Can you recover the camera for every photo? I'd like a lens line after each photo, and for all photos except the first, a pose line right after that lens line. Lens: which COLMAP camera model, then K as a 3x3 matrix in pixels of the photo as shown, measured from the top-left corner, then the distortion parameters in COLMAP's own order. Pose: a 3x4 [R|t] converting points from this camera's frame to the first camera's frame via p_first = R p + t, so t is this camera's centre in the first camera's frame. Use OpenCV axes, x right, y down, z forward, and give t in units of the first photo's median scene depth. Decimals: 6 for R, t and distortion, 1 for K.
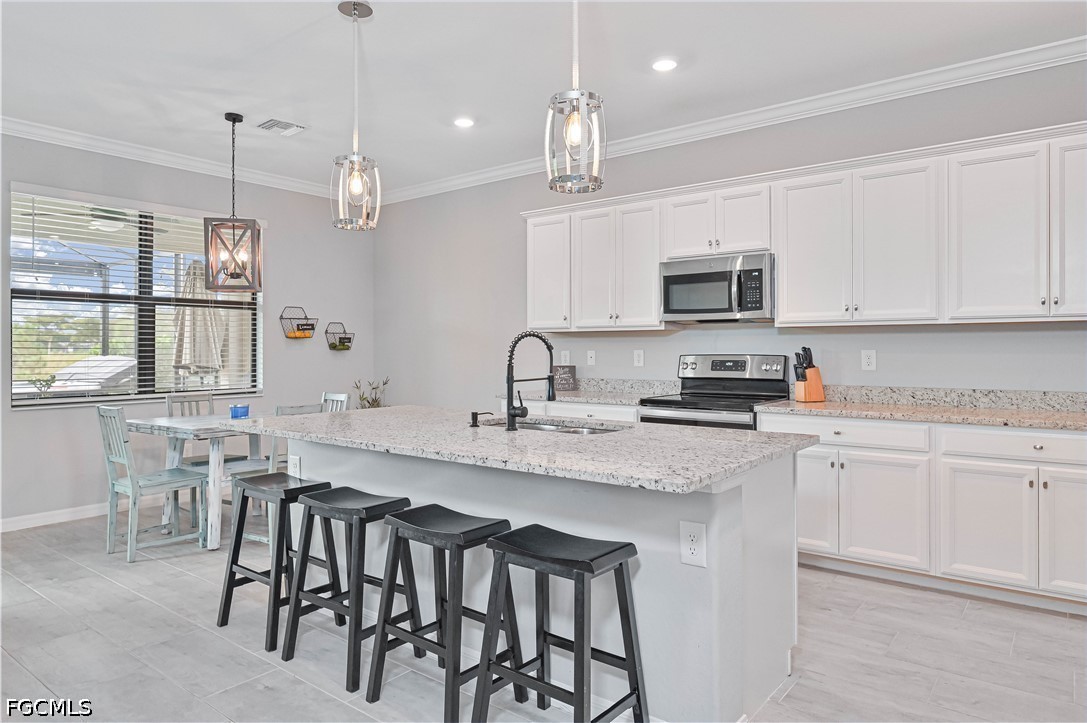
lens RADIAL K [[686.3, 0, 544.2], [0, 686.3, 345.9], [0, 0, 1]] dist [0.008465, 0.002272]
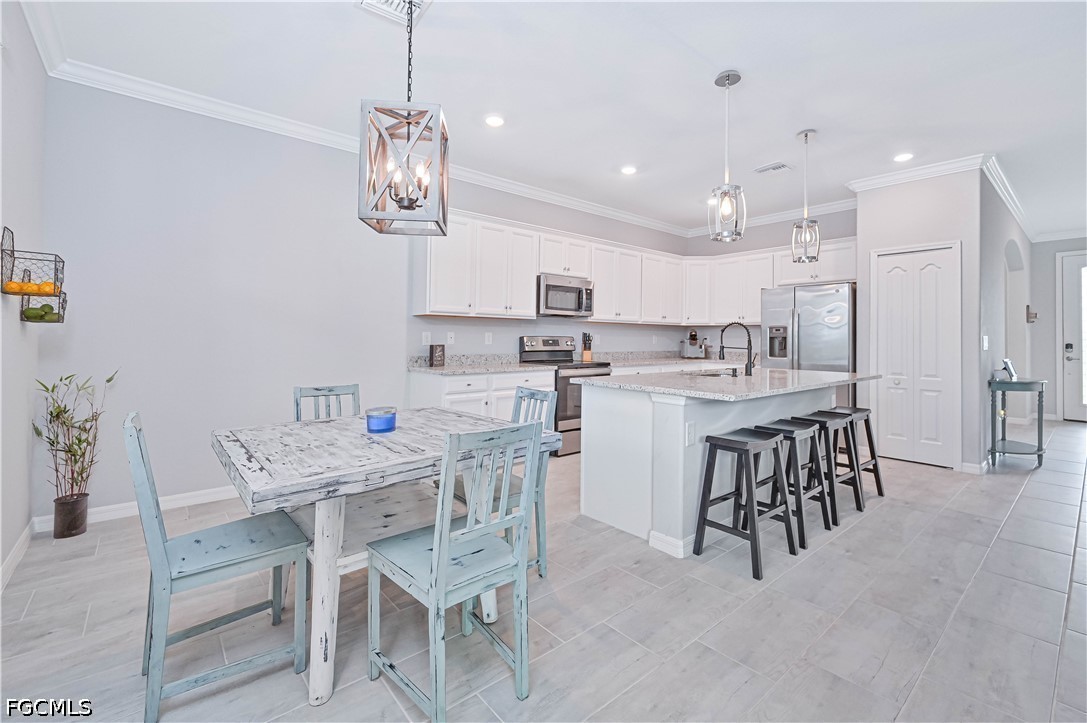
lens RADIAL K [[470.0, 0, 541.6], [0, 470.0, 343.8], [0, 0, 1]] dist [-0.000205, -0.000092]
pose [[0.198518, -0.005534, 0.980082, -0.959827], [-0.014152, 0.999864, 0.008512, 0.024405], [-0.979995, -0.015560, 0.198413, 0.906623]]
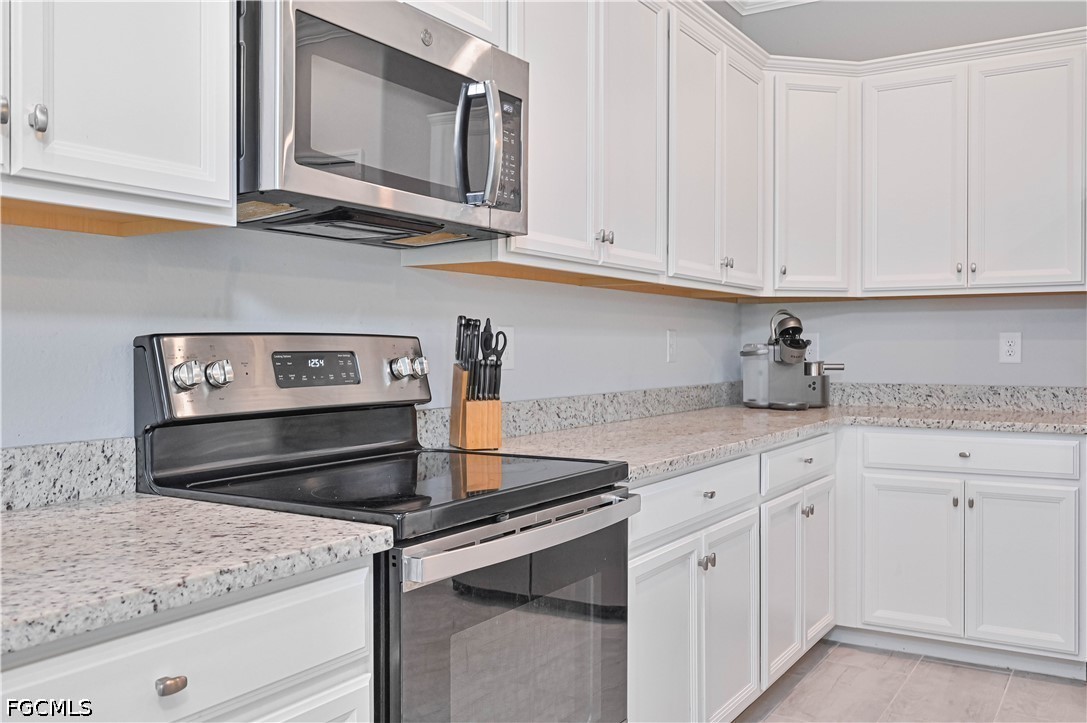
lens RADIAL K [[949.8, 0, 544.4], [0, 949.8, 373.8], [0, 0, 1]] dist [-0.000731, -0.002621]
pose [[-0.111687, -0.029353, 0.993310, -0.198296], [-0.009979, 0.999546, 0.028415, 0.020162], [-0.993693, -0.006738, -0.111929, 1.074964]]
